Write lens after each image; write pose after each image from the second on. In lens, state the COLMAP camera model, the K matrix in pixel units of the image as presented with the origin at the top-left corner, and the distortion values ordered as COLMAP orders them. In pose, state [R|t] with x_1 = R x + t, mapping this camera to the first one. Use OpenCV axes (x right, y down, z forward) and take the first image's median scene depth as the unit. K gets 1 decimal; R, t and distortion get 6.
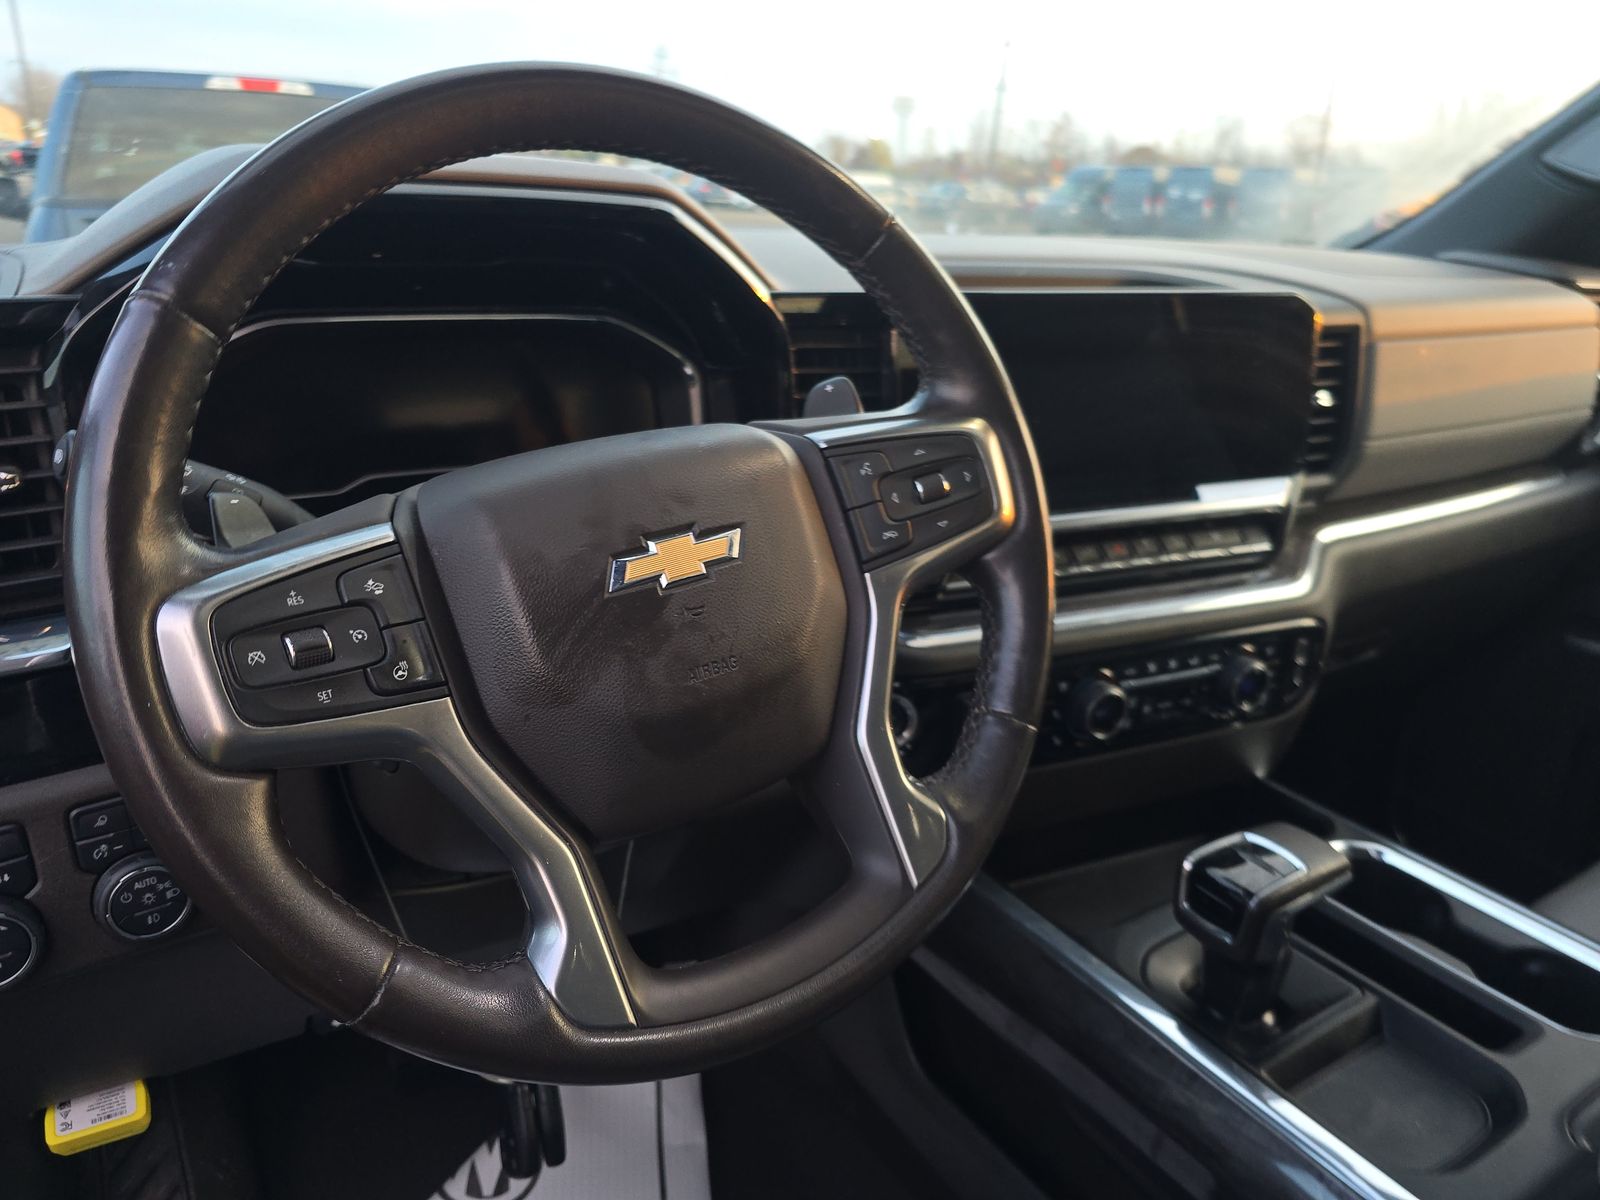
lens RADIAL K [[1087.7, 0, 795.5], [0, 1087.7, 592.1], [0, 0, 1]] dist [0.036222, -0.029868]
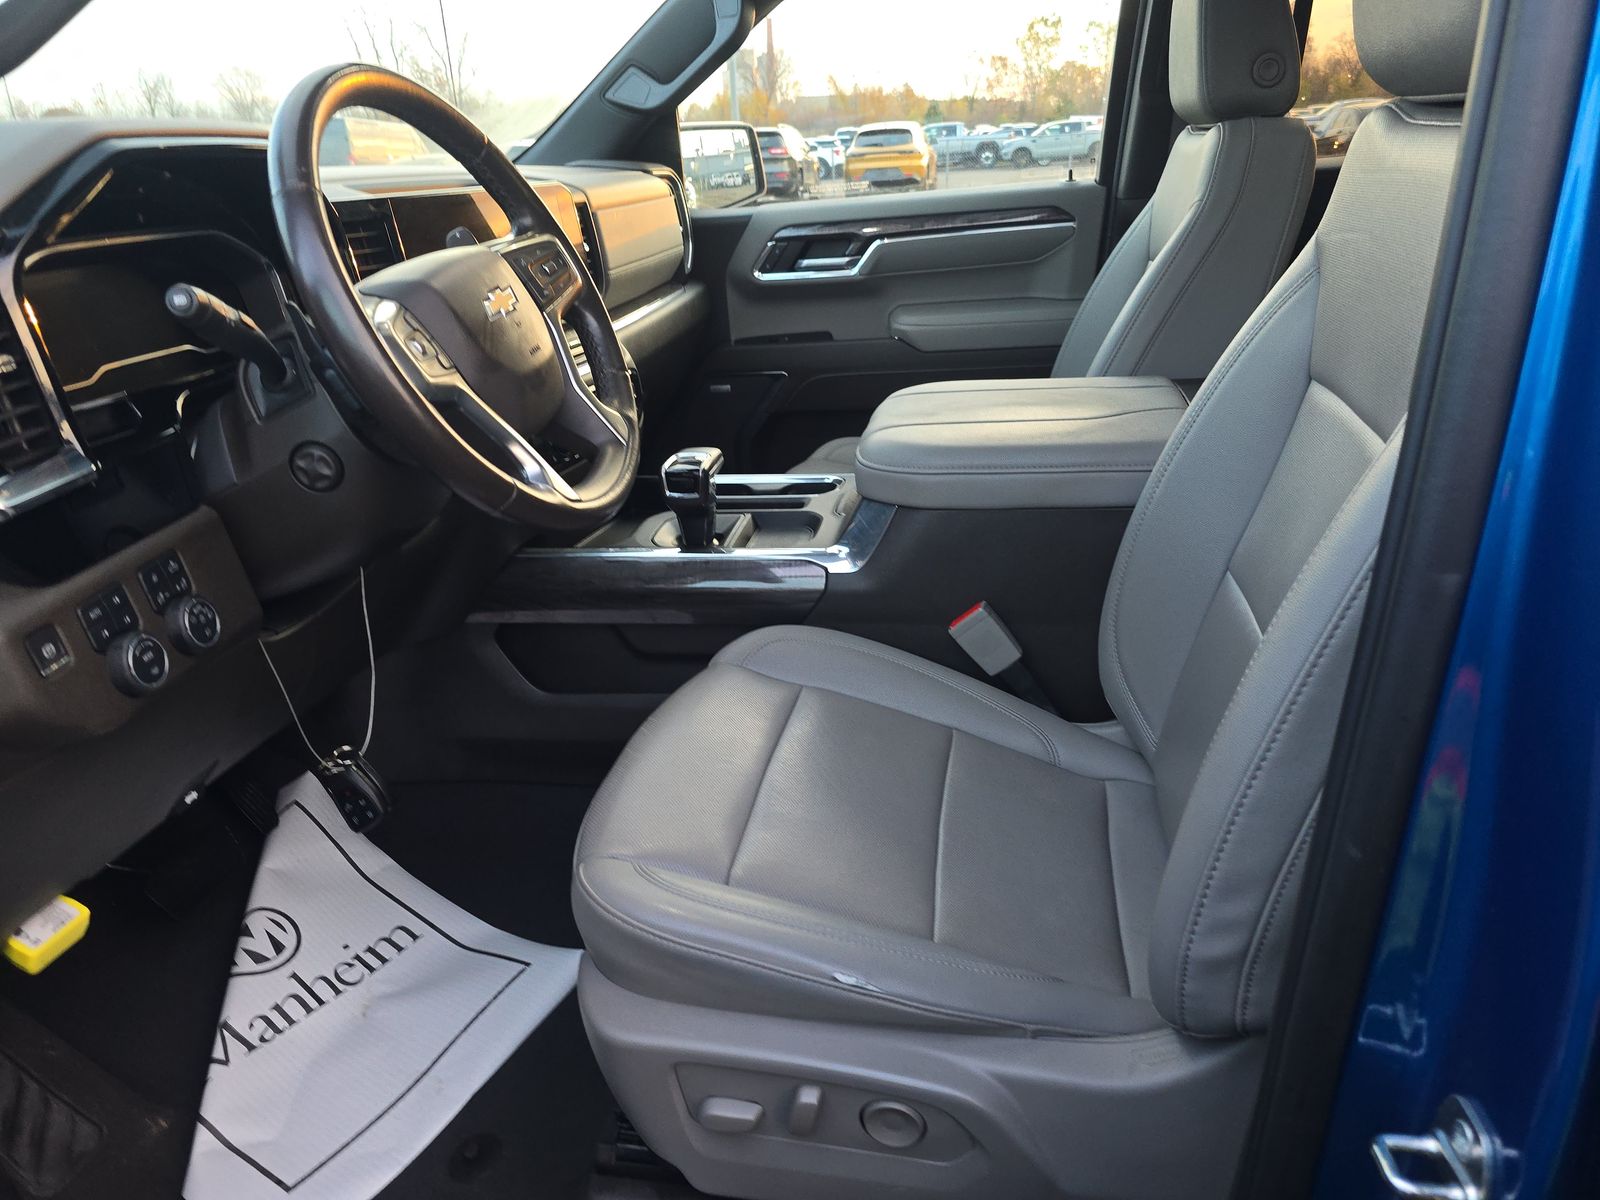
lens RADIAL K [[1087.7, 0, 801.4], [0, 1087.7, 607.3], [0, 0, 1]] dist [0.036222, -0.029868]
pose [[0.664074, -0.350875, 0.660221, -1.097424], [0.318735, 0.931638, 0.174526, 0.277915], [-0.676324, 0.094538, 0.730513, -0.724625]]
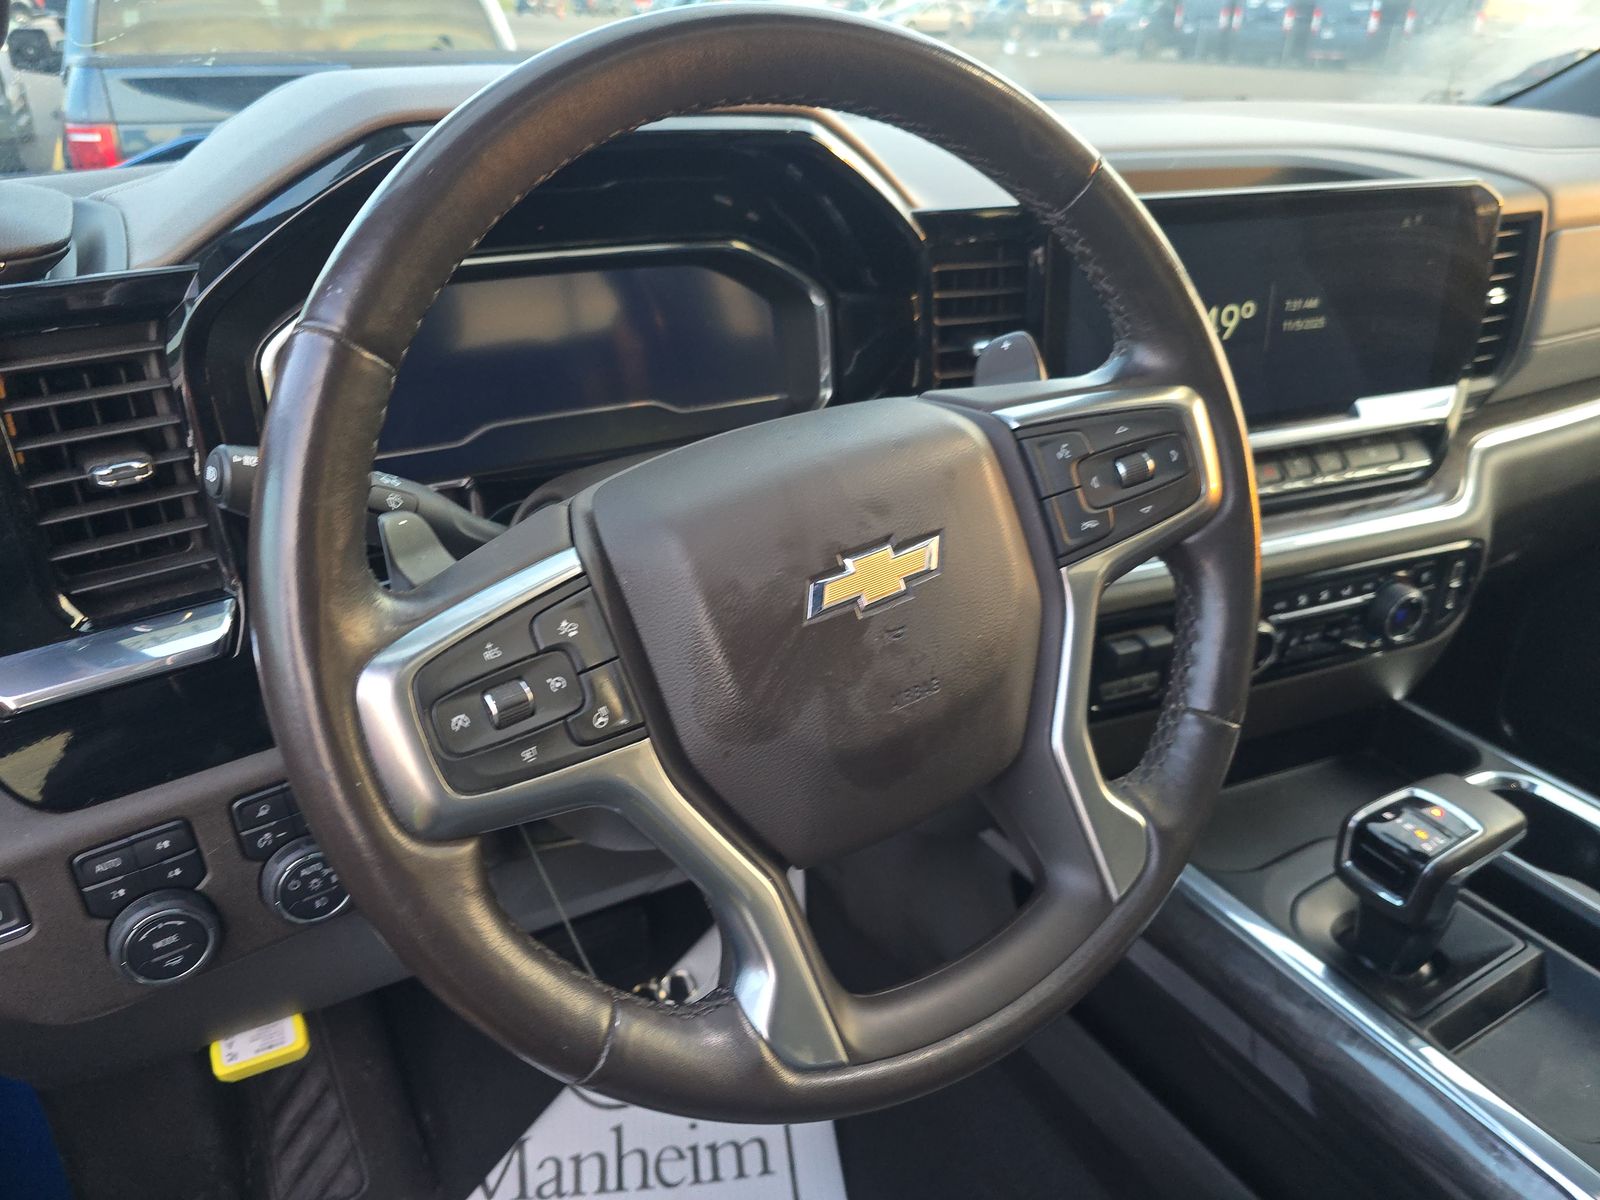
lens RADIAL K [[1087.7, 0, 802.4], [0, 1087.7, 590.9], [0, 0, 1]] dist [0.036222, -0.029868]
pose [[0.999183, -0.008549, -0.039505, -0.112340], [0.013827, 0.990705, 0.135323, -0.118828], [0.037981, -0.135759, 0.990014, 0.073097]]
